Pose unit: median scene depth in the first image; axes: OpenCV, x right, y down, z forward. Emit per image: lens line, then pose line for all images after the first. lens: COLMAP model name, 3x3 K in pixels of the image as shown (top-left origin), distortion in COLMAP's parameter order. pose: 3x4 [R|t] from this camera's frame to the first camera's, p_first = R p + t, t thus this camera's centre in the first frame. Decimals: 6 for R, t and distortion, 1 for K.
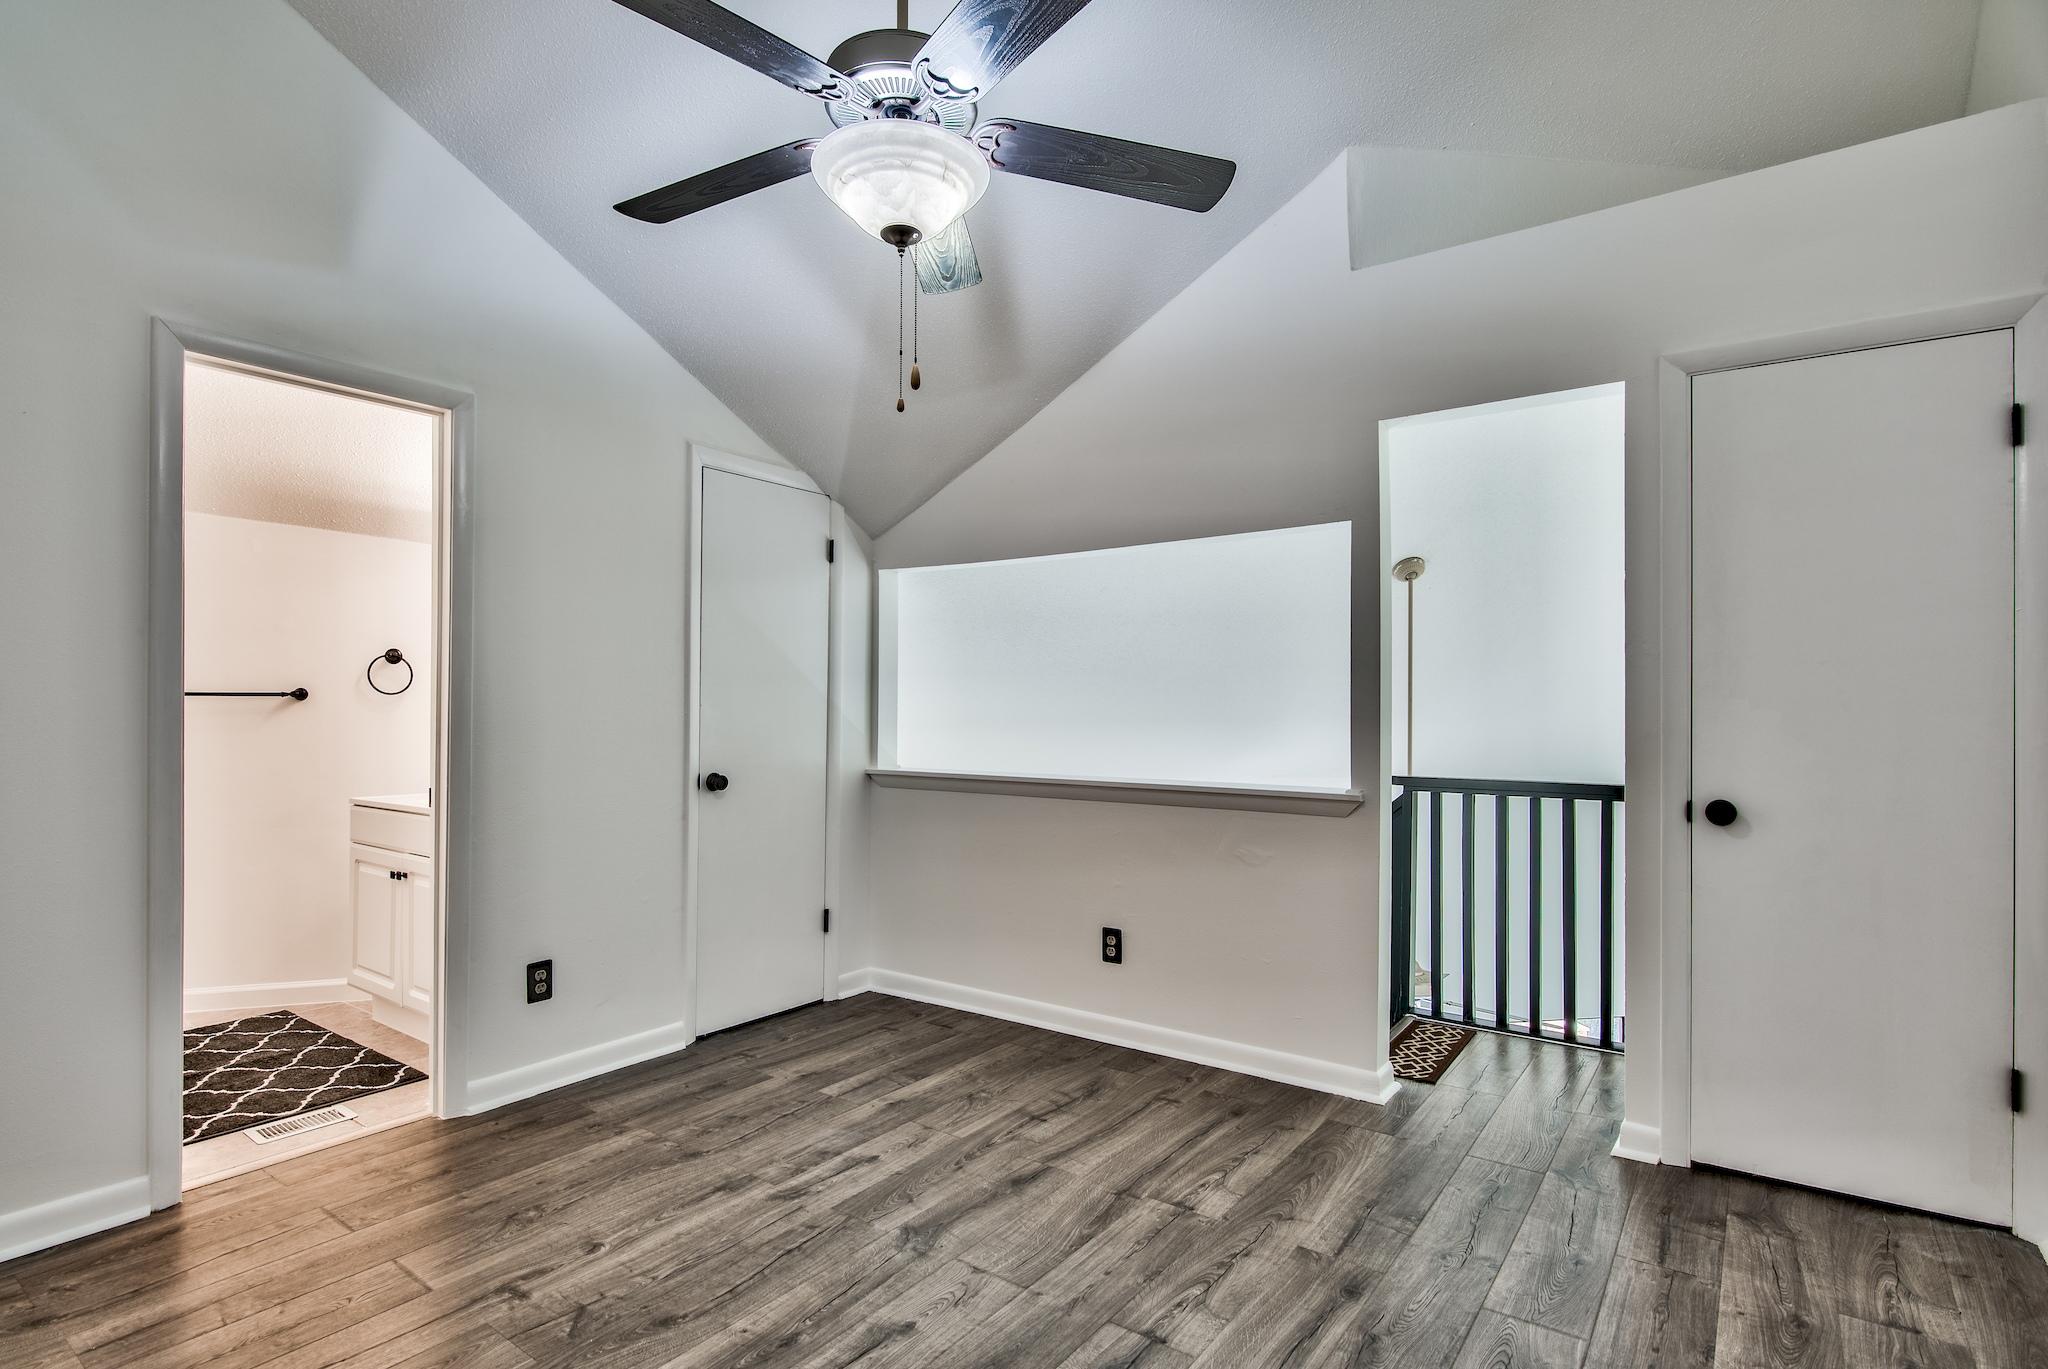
lens RADIAL K [[1005.5, 0, 1030.4], [0, 1005.5, 698.0], [0, 0, 1]] dist [-0.003754, -0.000476]
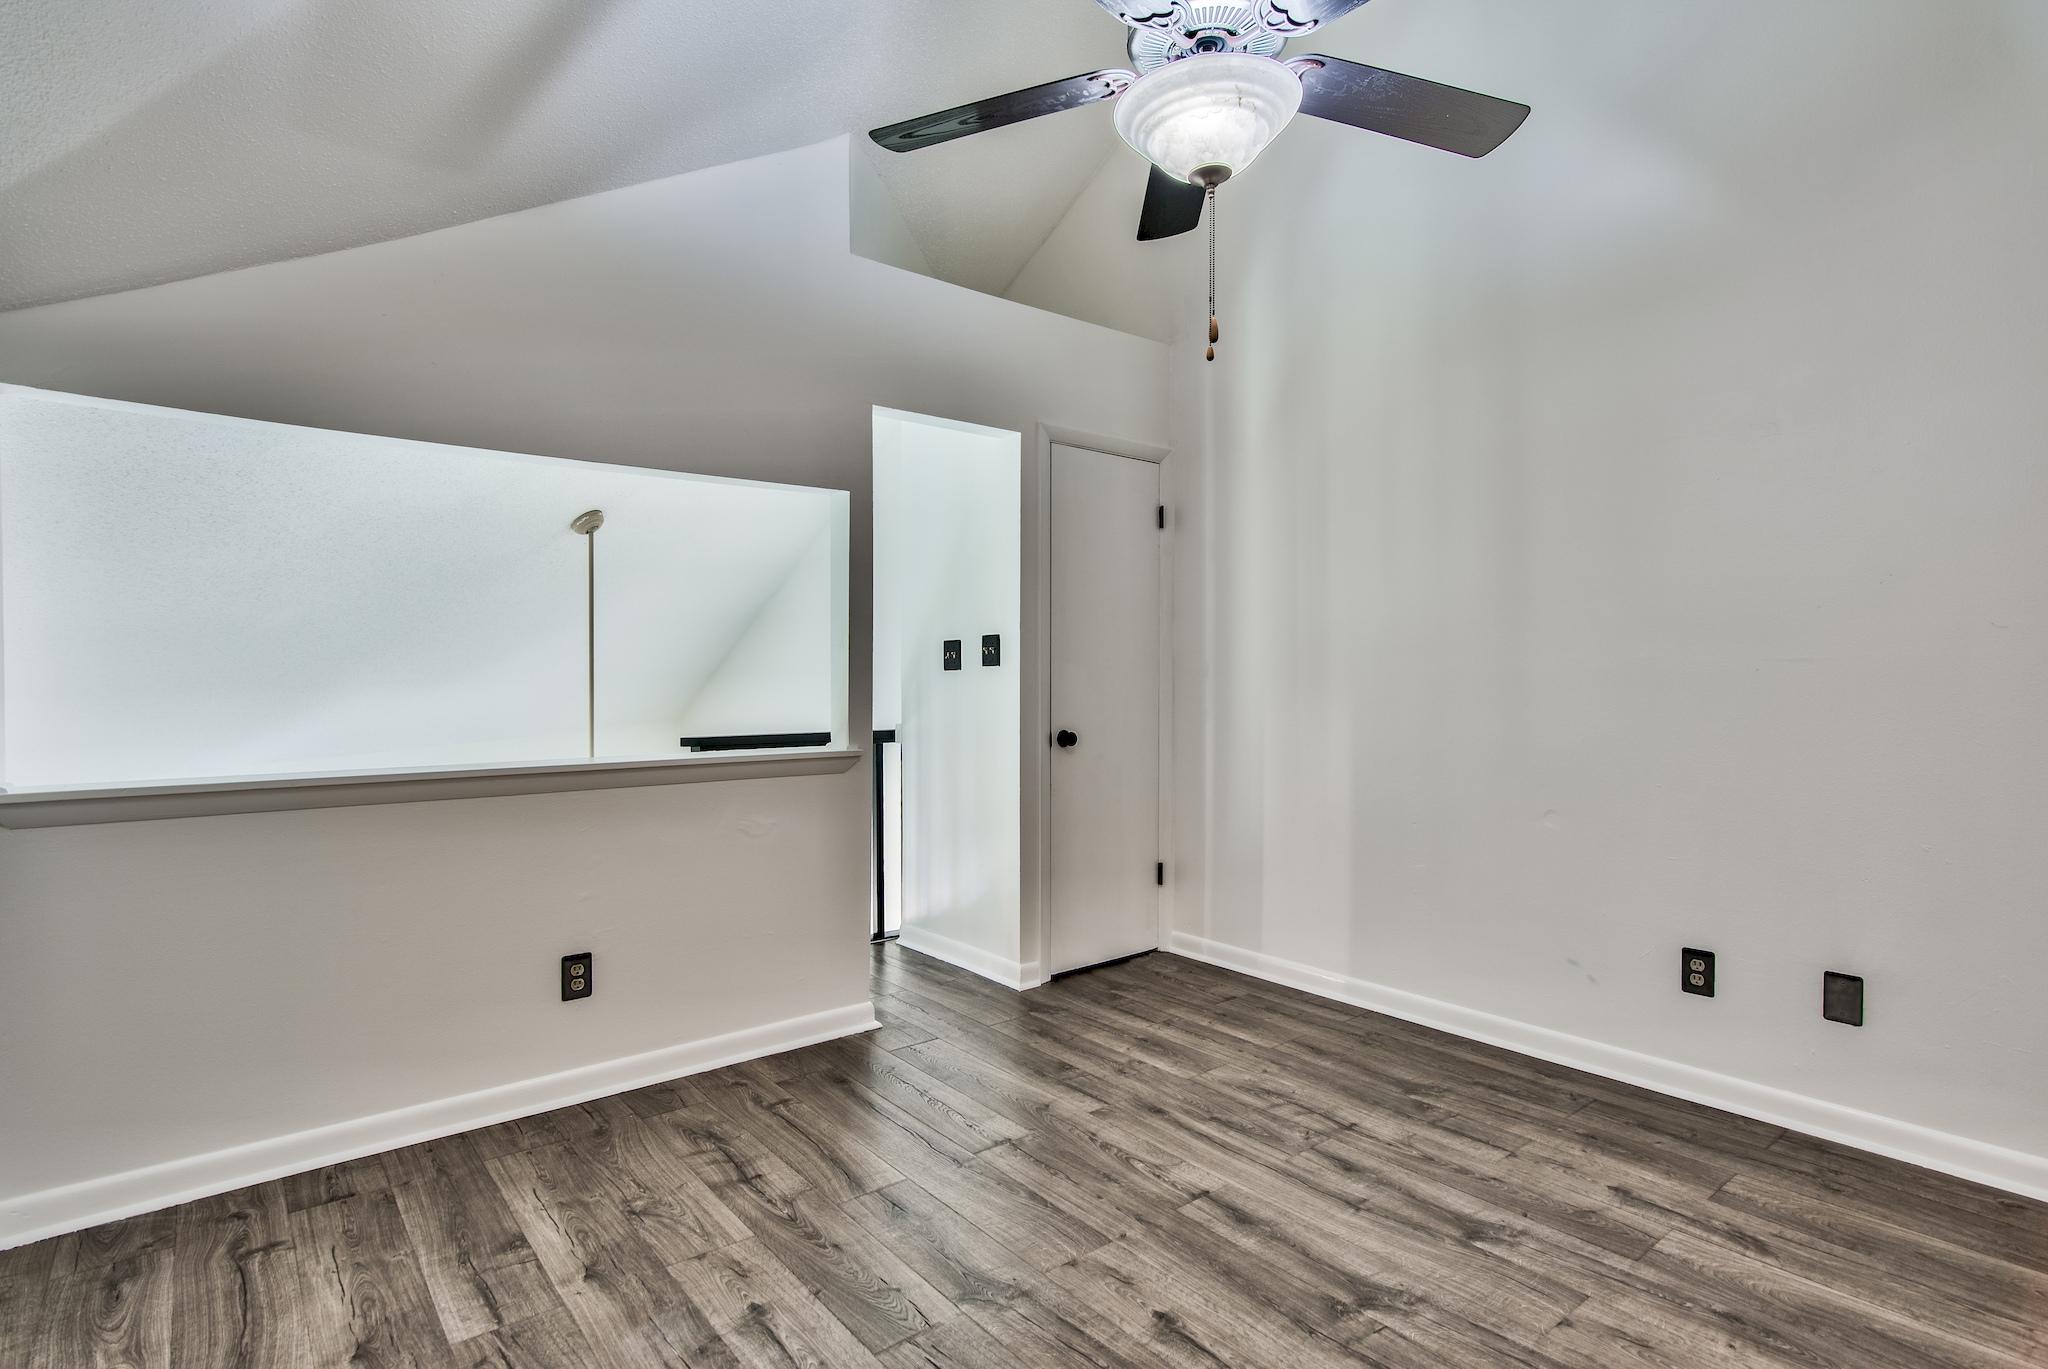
lens RADIAL K [[1013.4, 0, 1026.7], [0, 1013.4, 680.0], [0, 0, 1]] dist [-0.003581, -0.001172]
pose [[0.274571, -0.009637, 0.961519, -0.754822], [-0.009308, 0.999876, 0.012679, 0.007661], [-0.961522, -0.012431, 0.274447, 0.608732]]
